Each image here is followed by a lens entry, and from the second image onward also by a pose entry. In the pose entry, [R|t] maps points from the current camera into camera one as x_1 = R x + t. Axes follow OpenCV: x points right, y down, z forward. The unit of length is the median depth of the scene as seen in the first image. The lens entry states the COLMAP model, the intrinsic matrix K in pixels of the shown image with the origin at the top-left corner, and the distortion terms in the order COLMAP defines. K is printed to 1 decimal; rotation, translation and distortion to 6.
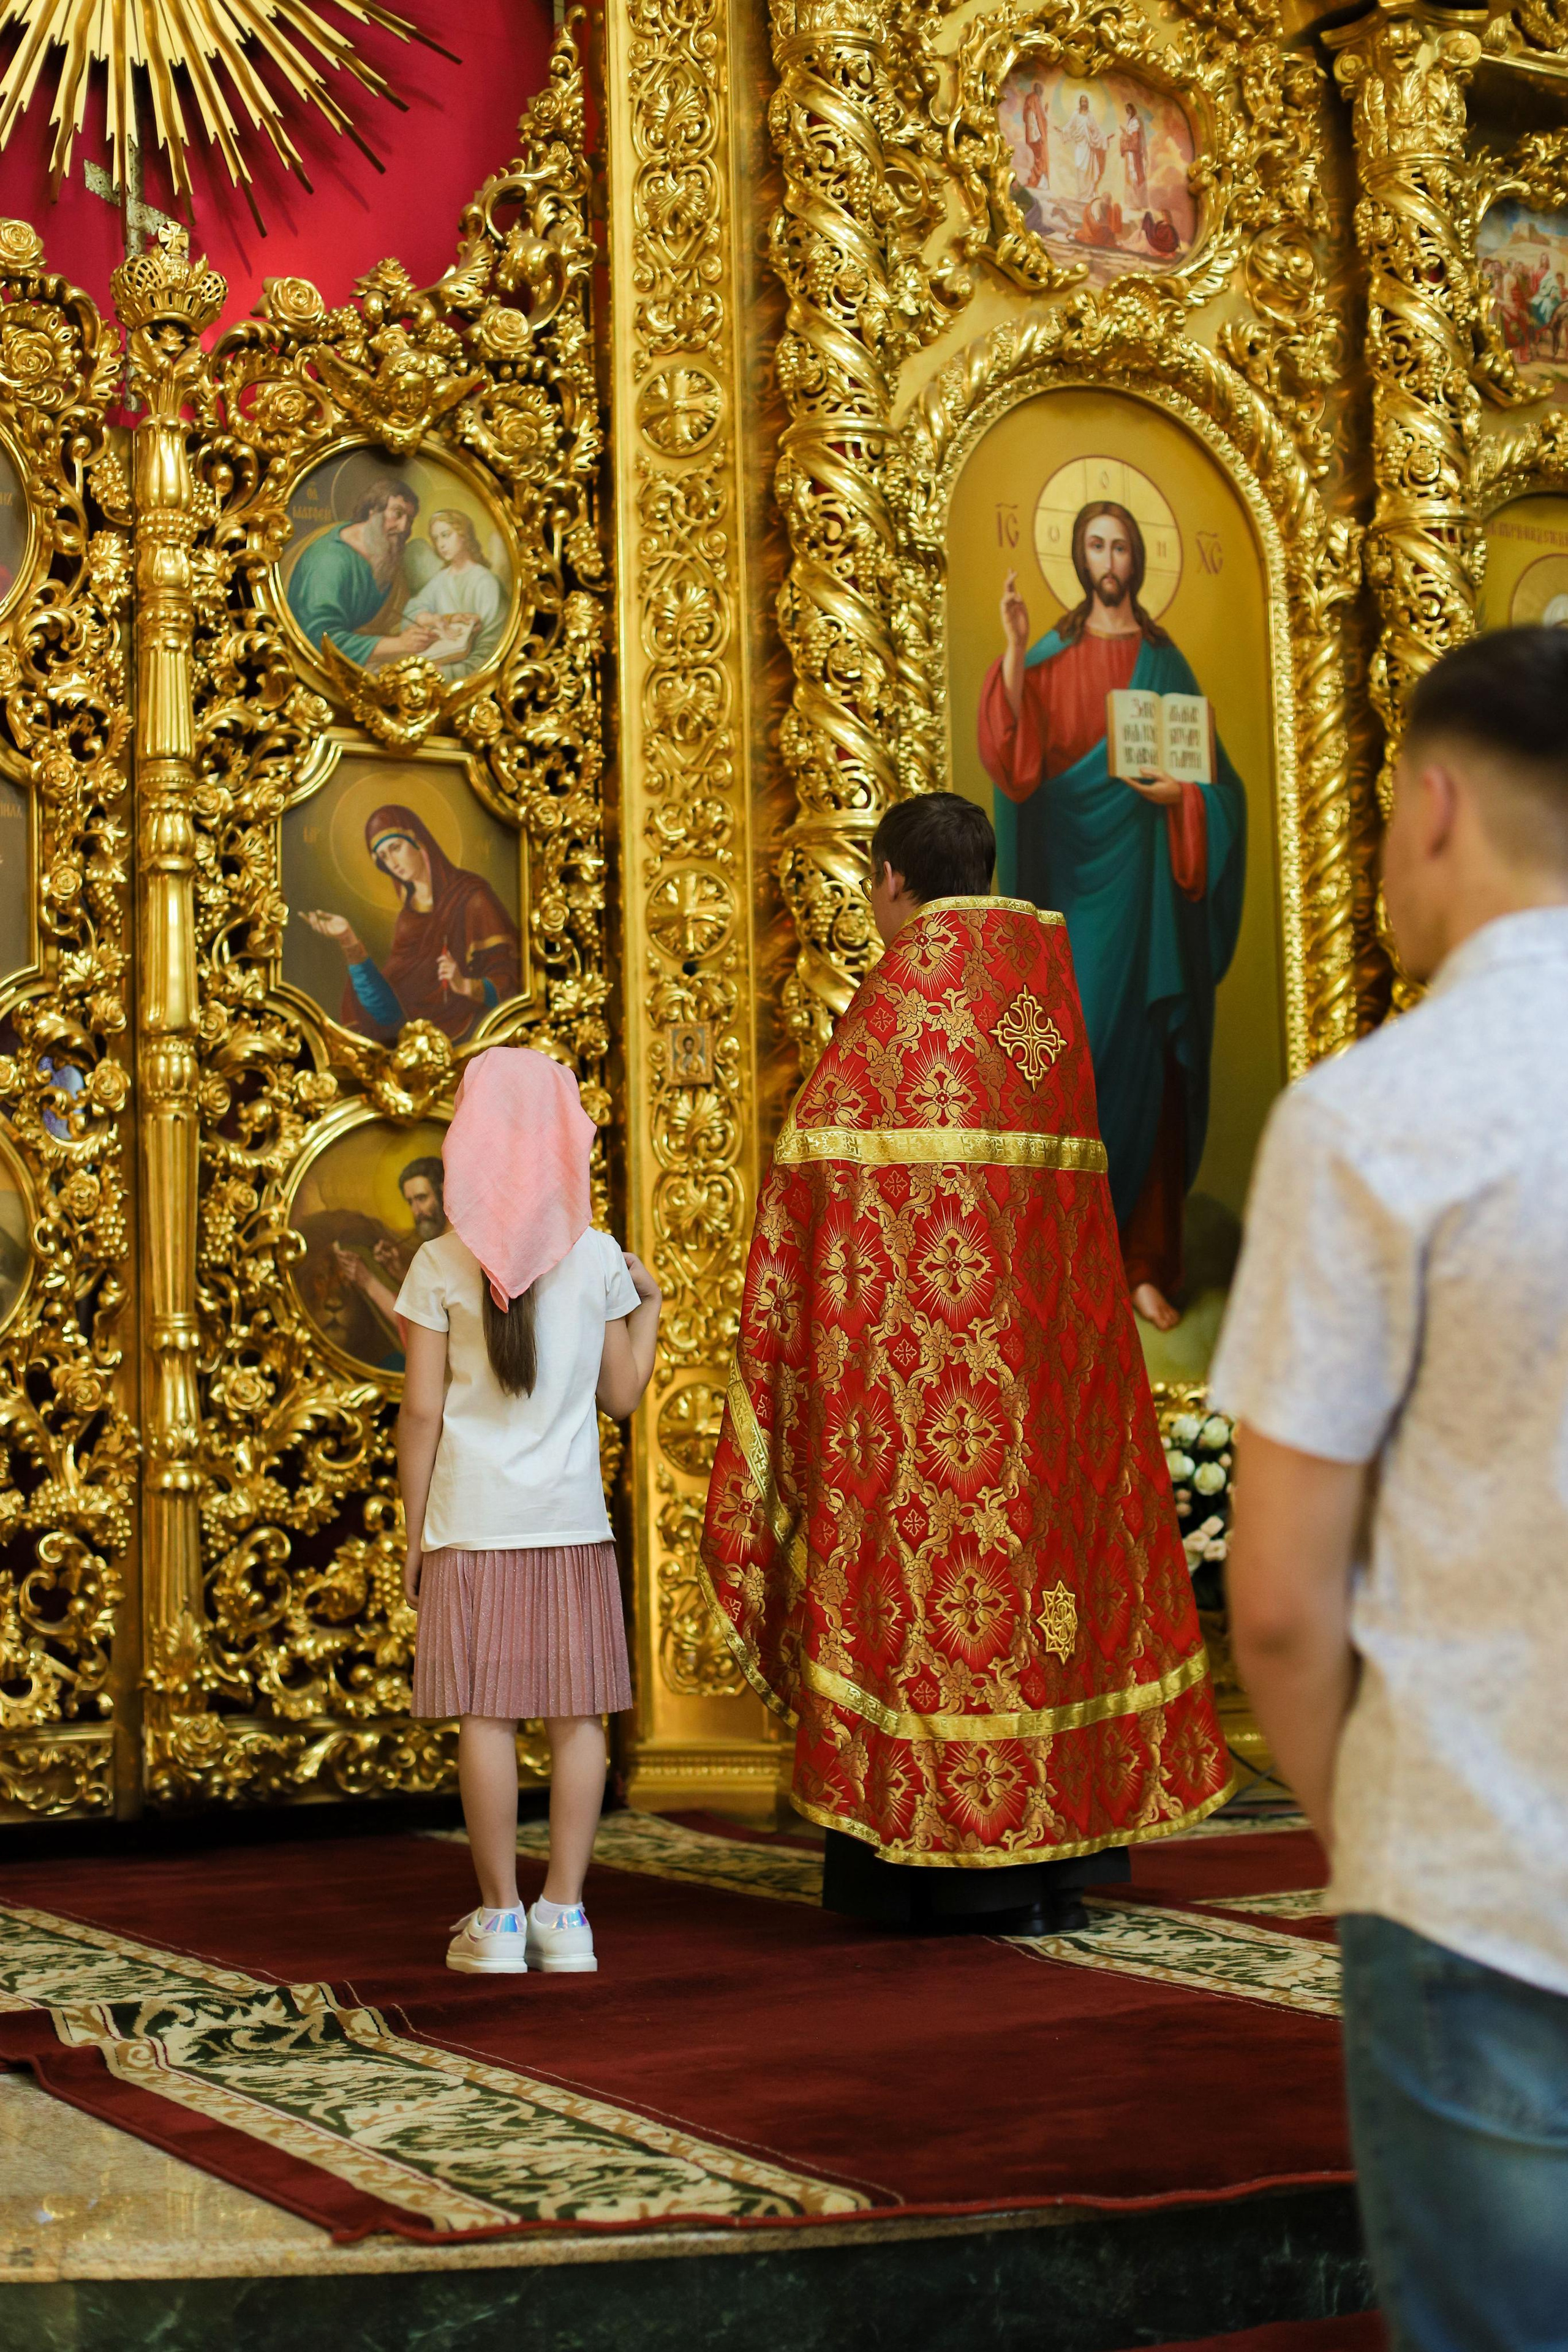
lens RADIAL K [[3305.5, 0, 784.0], [0, 3305.5, 1176.0], [0, 0, 1]] dist [0.011250, 0.029172]
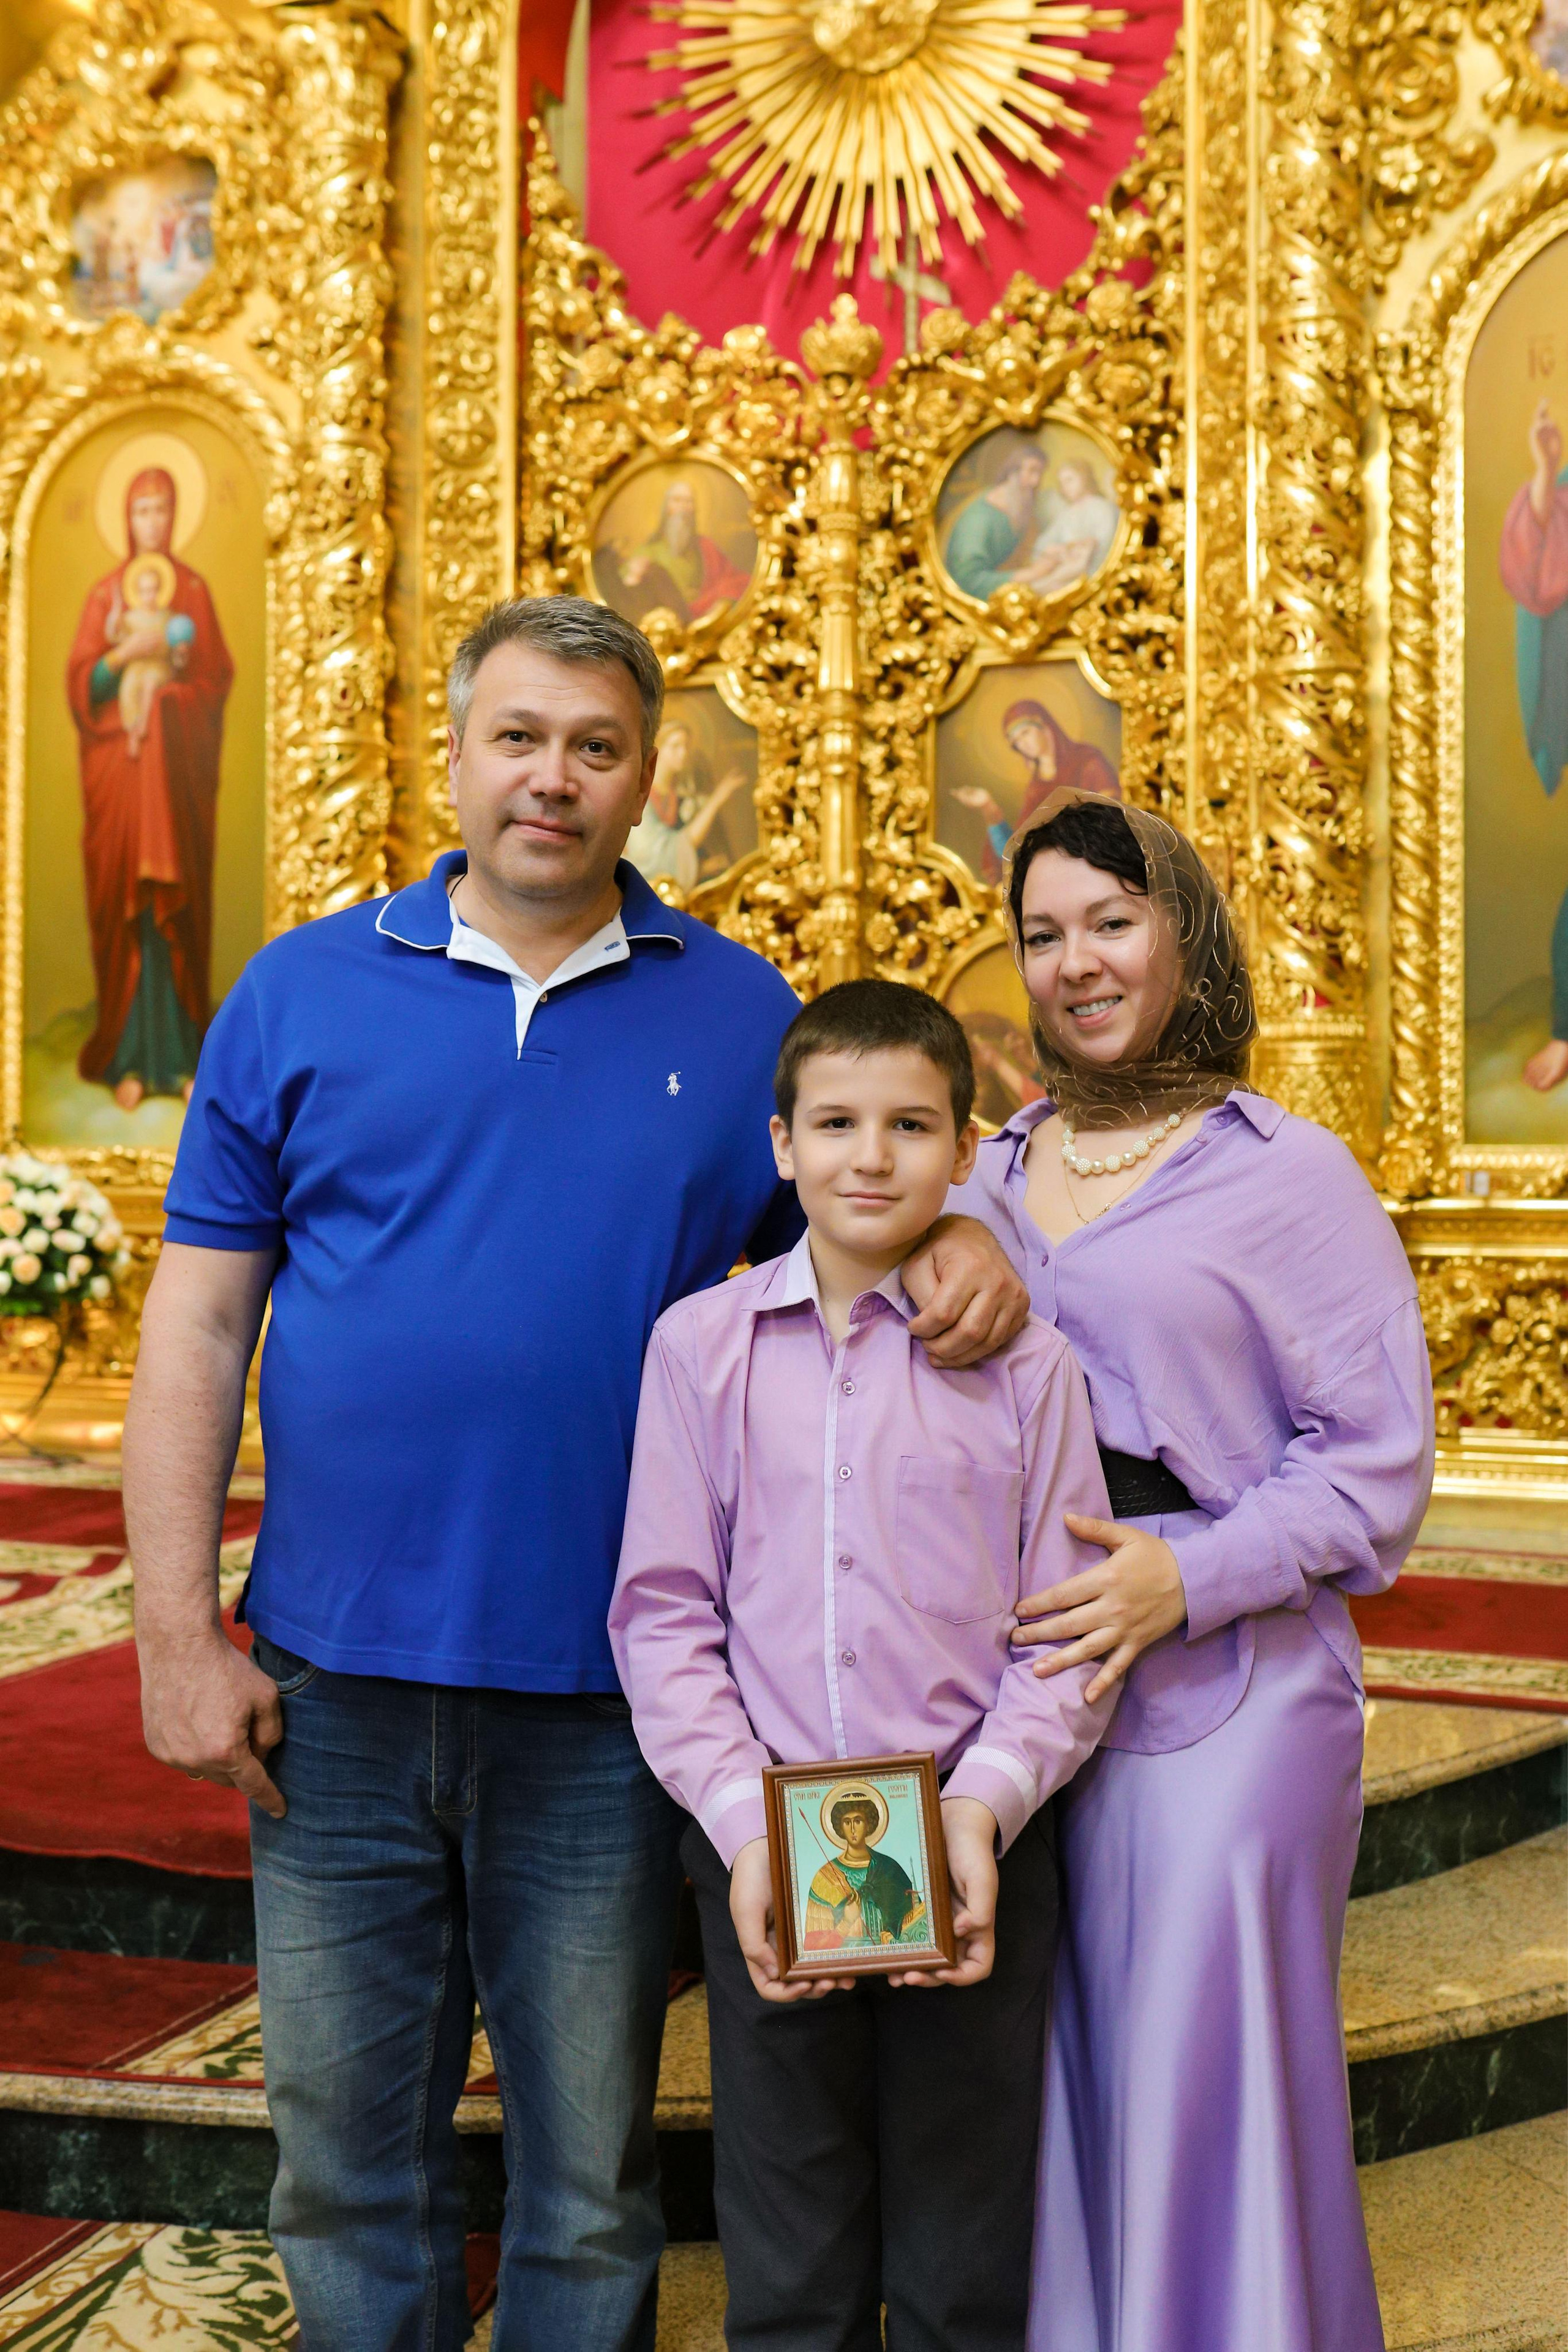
lens RADIAL K [[2320.7, 0, 774.4], [0, 2320.7, 1136.7], [0, 0, 1]] dist [-0.009191, 0.018864]
pose [[0.644948, 0.017060, -0.764036, 0.519926], [0.048455, 0.996826, 0.063161, -0.002505], [0.762689, -0.077757, 0.642074, 0.320485]]
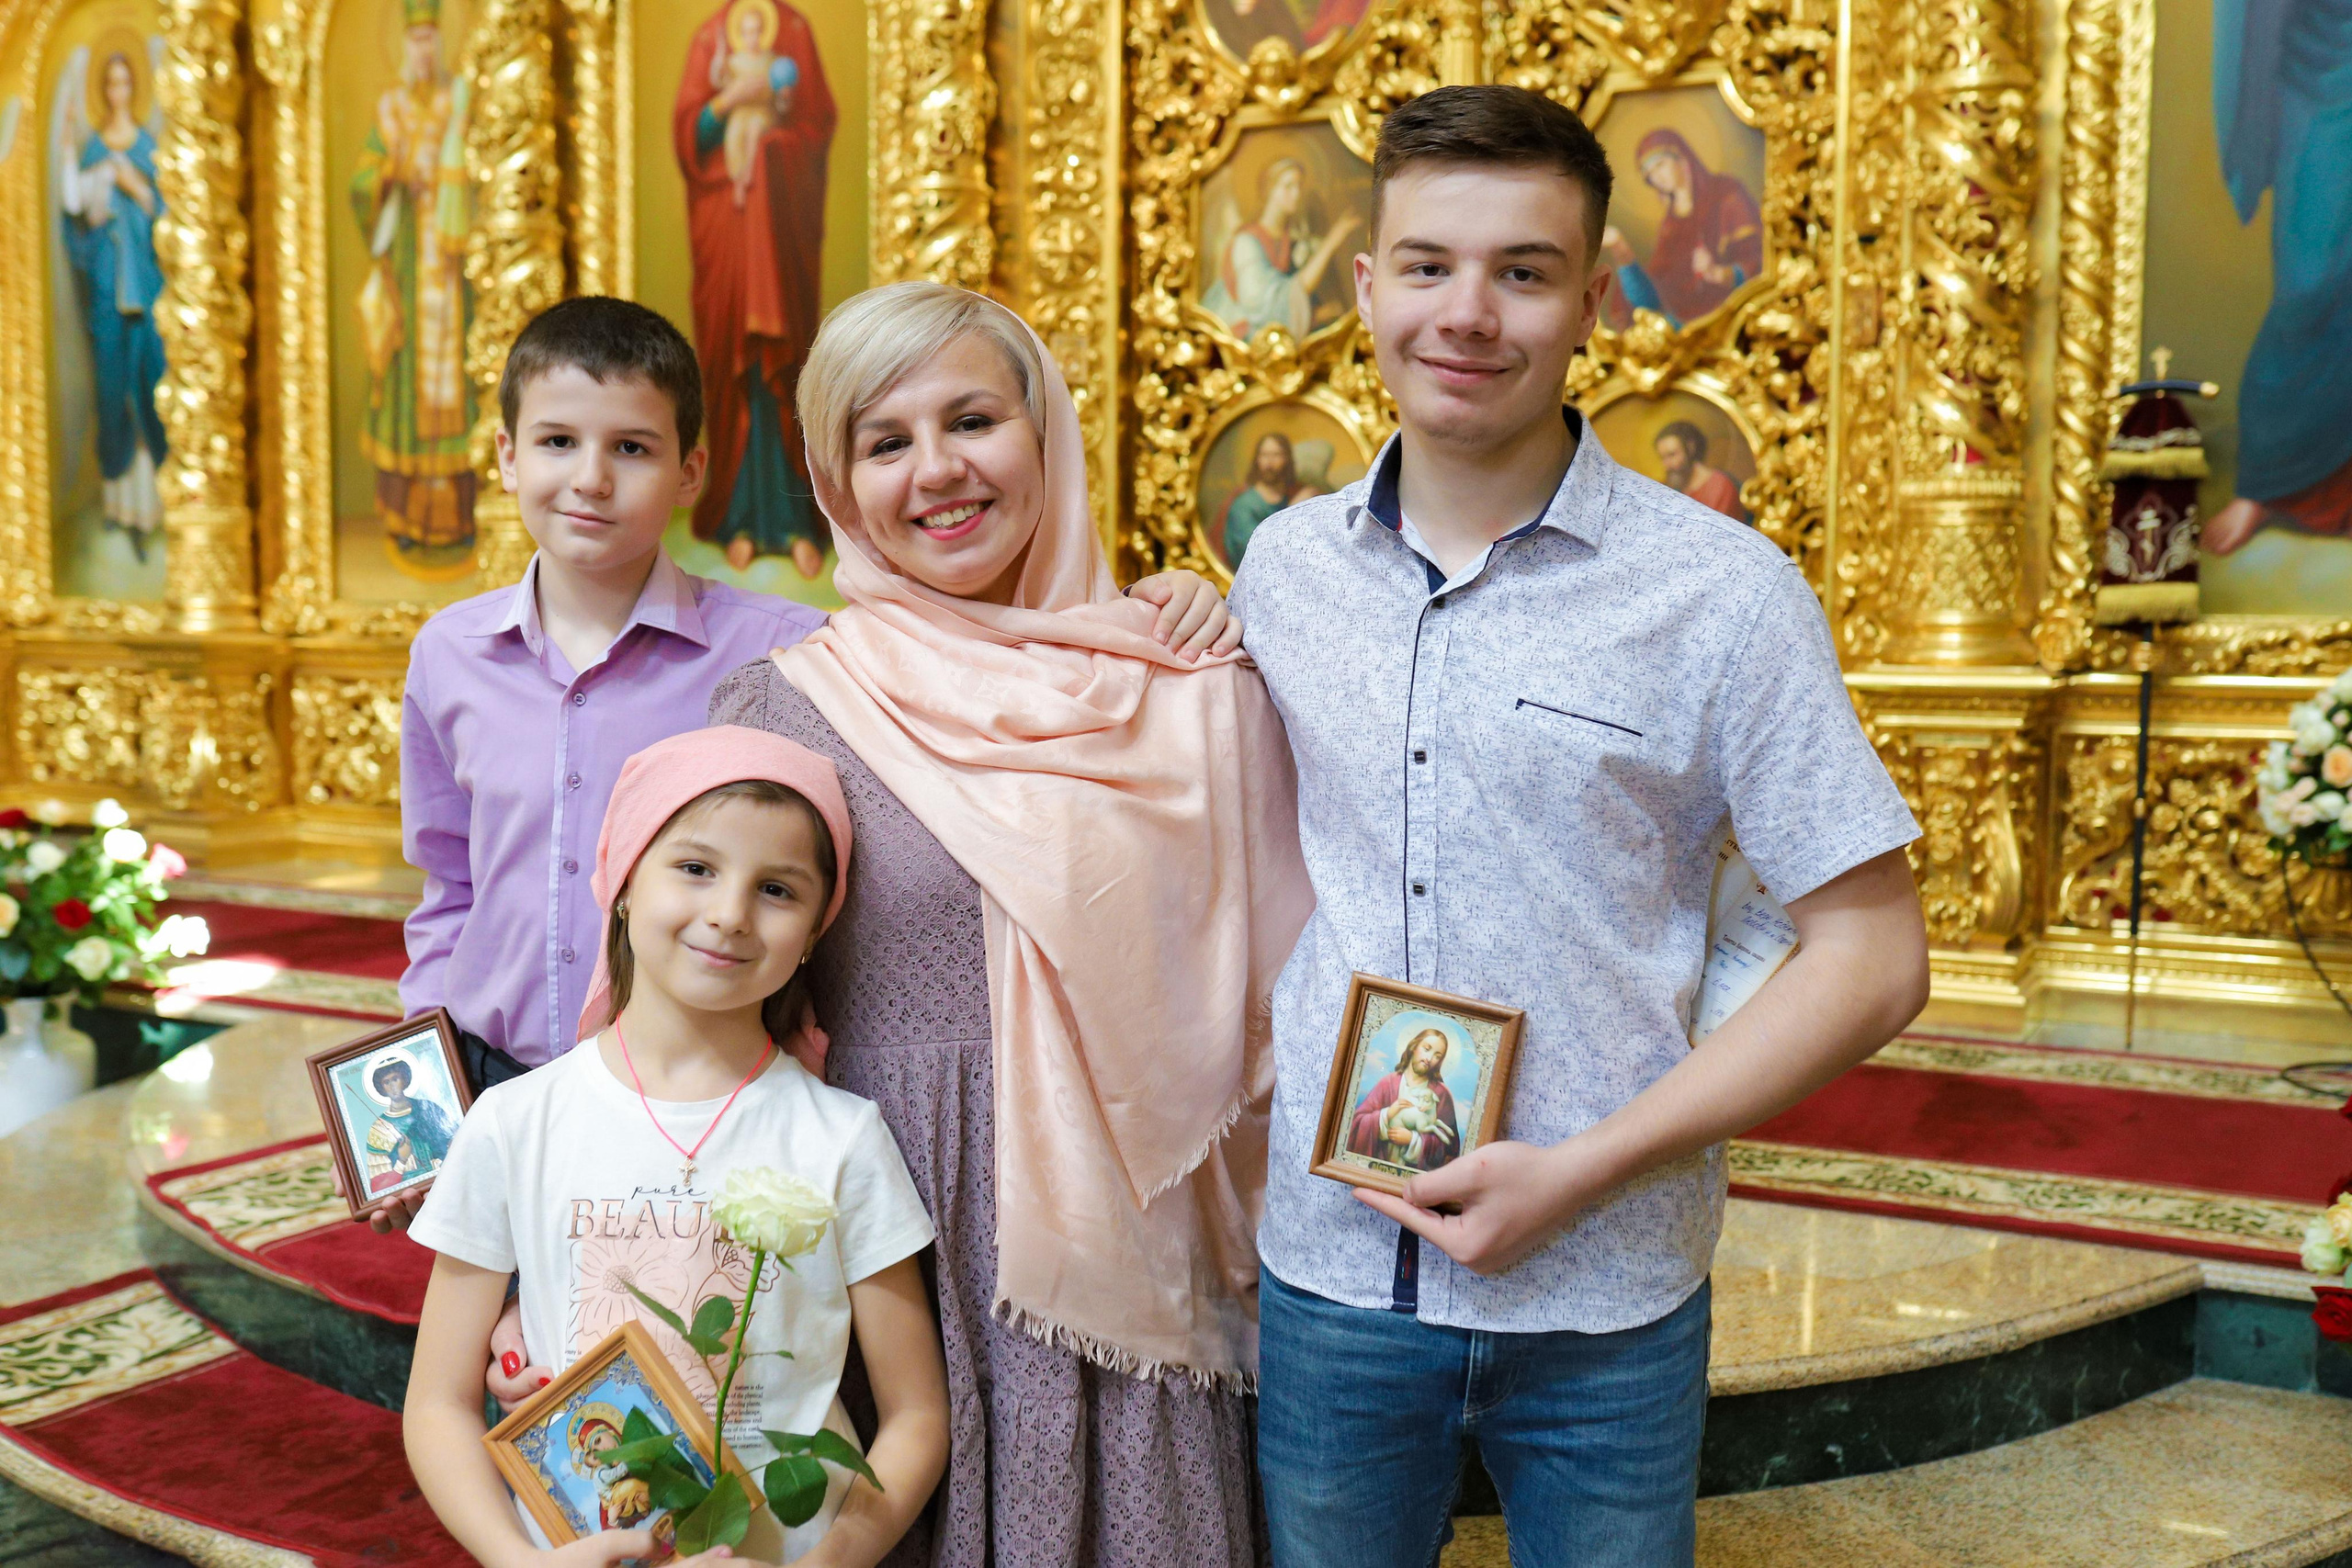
lens RADIAL K [[2268.2, 0, 1189.7], [0, 2268.2, 791.4], [0, 0, 1]] dist [-0.004823, 0.011486]
pose [[0.553241, 0.095063, -0.827579, 0.496135], [0.052701, 0.987483, 0.148661, -0.004472], [0.831352, -0.125860, 0.541307, 0.373786]]
